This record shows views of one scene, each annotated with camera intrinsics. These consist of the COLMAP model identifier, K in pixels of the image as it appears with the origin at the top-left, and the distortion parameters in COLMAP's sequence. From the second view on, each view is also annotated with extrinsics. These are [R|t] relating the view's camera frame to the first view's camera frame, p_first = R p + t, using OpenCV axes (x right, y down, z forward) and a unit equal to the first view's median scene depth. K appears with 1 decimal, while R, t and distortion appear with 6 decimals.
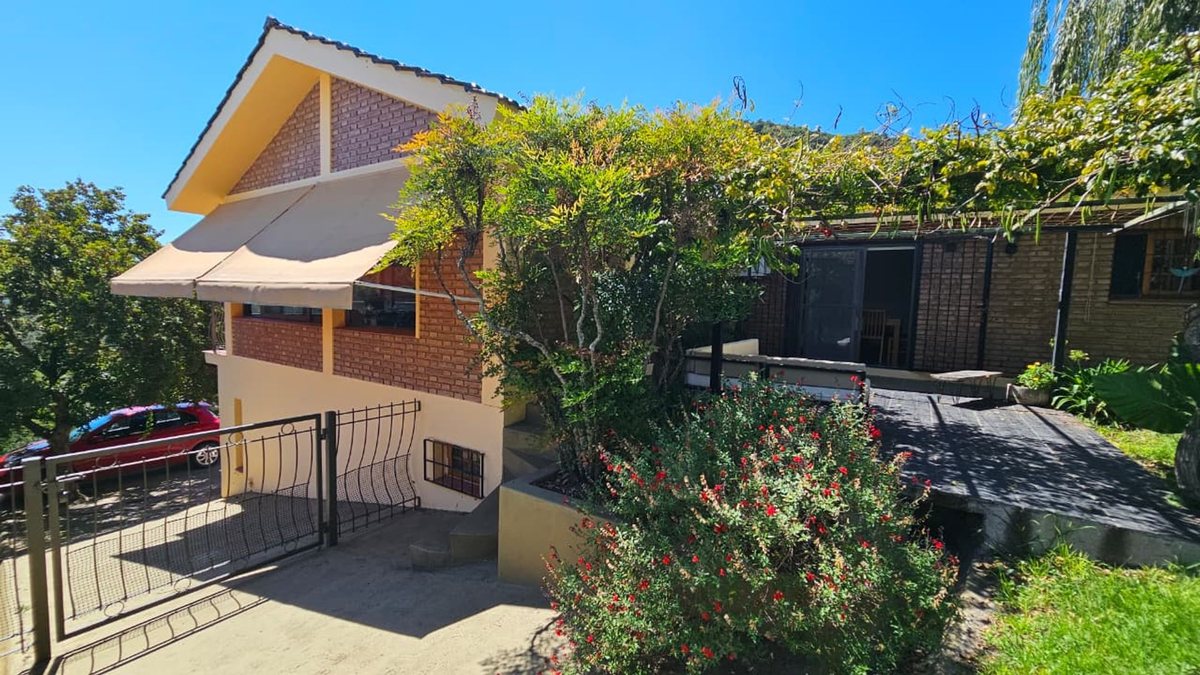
lens RADIAL K [[488.9, 0, 596.2], [0, 488.9, 342.8], [0, 0, 1]] dist [-0.000904, -0.000527]
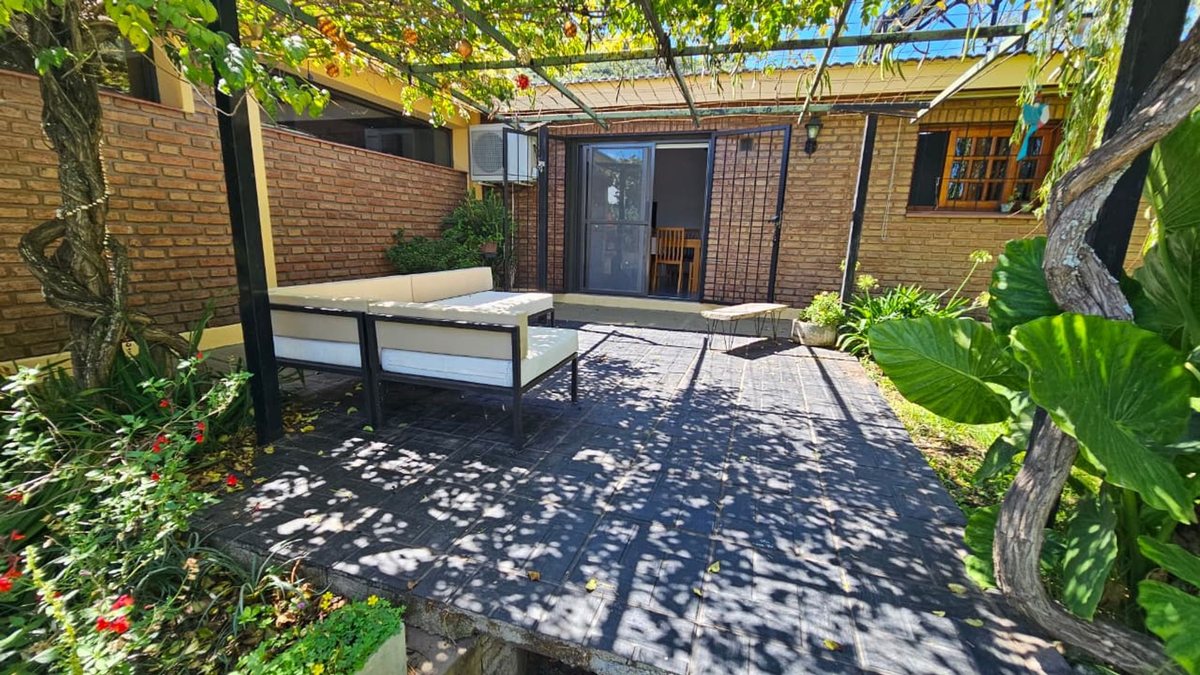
lens RADIAL K [[488.9, 0, 596.2], [0, 488.9, 342.8], [0, 0, 1]] dist [-0.000904, -0.000527]
pose [[0.968178, -0.053789, 0.244413, 0.363669], [0.017901, 0.989012, 0.146746, 0.000317], [-0.249621, -0.137701, 0.958503, 0.340883]]
